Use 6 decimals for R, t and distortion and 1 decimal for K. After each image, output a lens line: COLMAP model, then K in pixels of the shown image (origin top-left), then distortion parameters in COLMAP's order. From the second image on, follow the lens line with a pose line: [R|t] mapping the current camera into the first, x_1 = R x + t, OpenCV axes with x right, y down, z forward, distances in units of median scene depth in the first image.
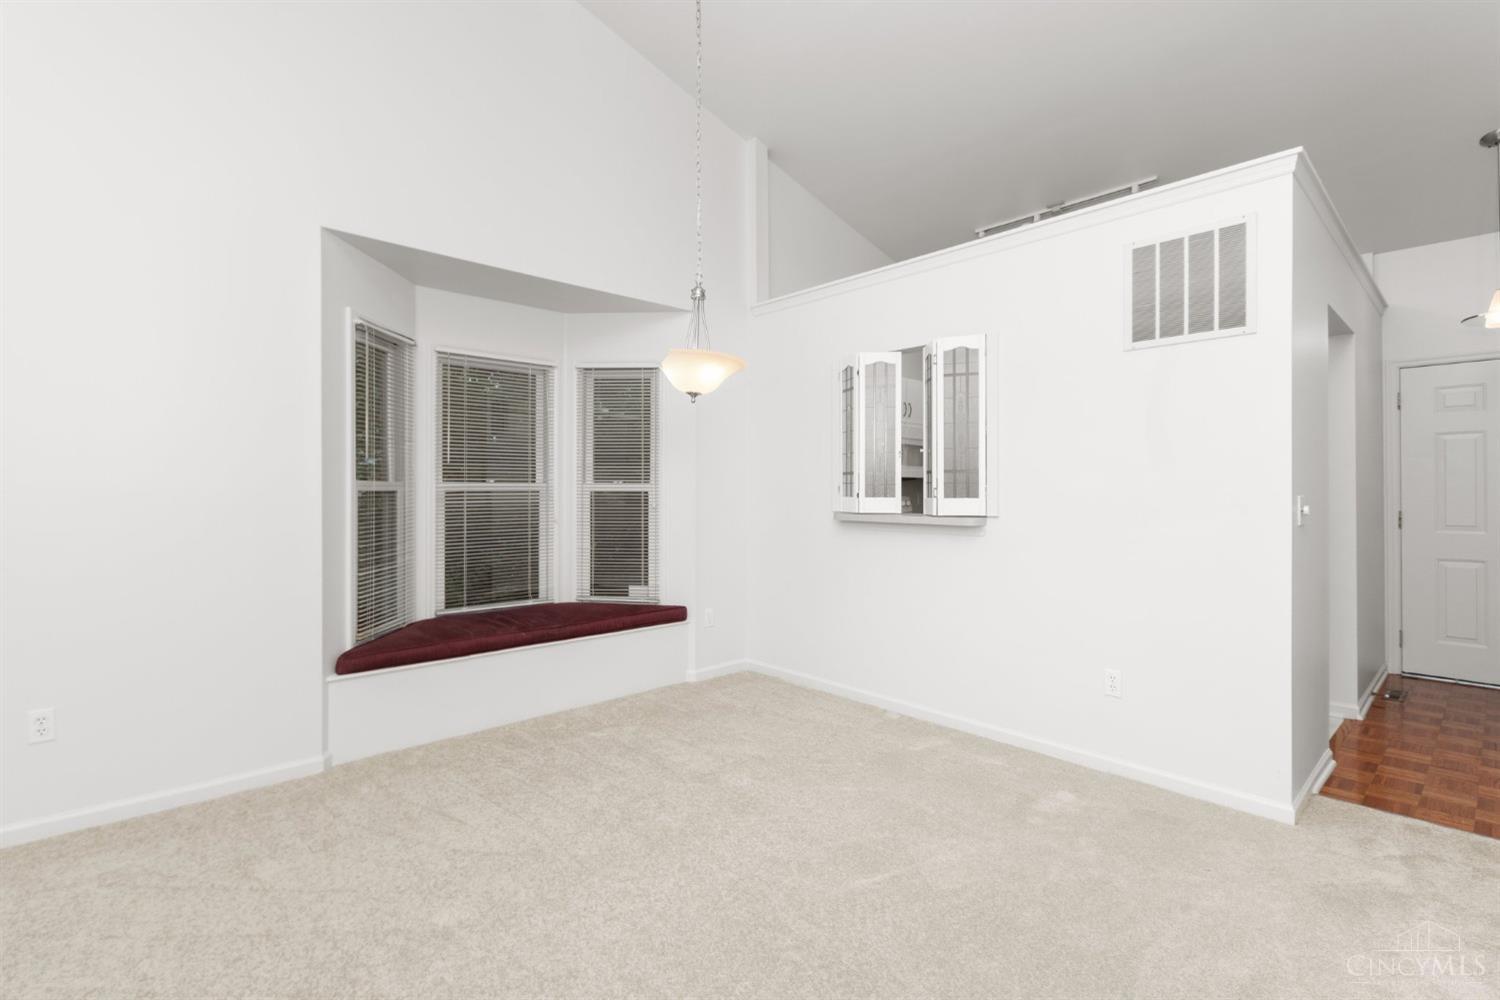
lens RADIAL K [[687.7, 0, 750.5], [0, 687.7, 492.7], [0, 0, 1]] dist [-0.000247, 0.000266]
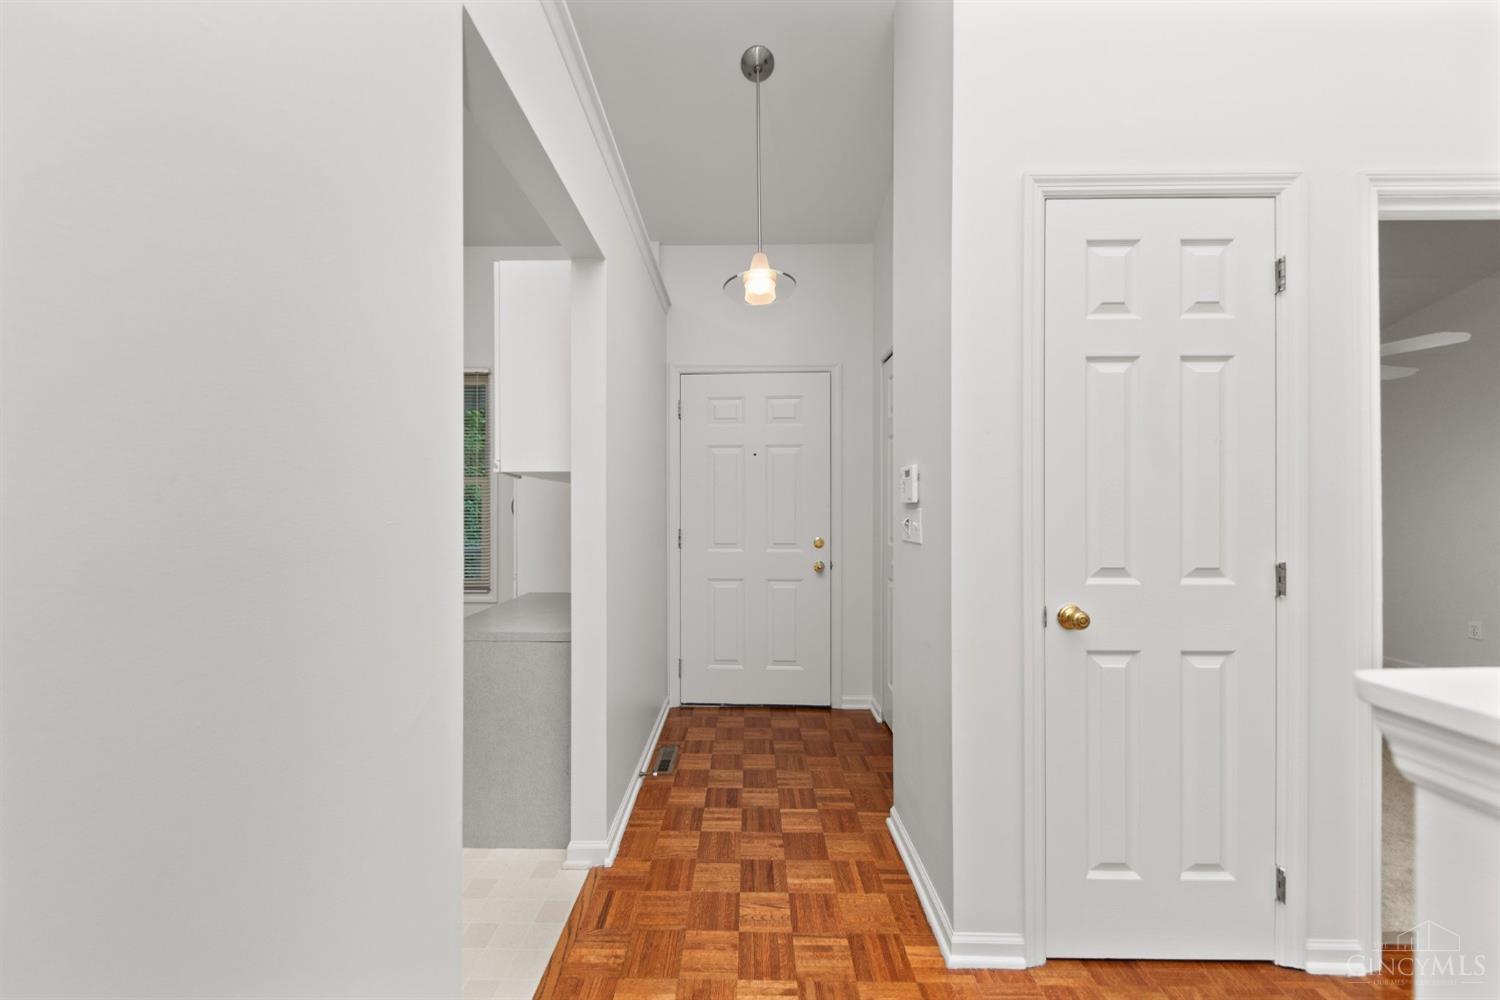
lens RADIAL K [[518.0, 0, 749.5], [0, 518.0, 505.6], [0, 0, 1]] dist [-0.000017, -0.000002]
pose [[0.672909, 0.009536, 0.739664, 0.494364], [-0.003719, 0.999948, -0.009509, 0.001604], [-0.739716, 0.003648, 0.672910, 0.465166]]
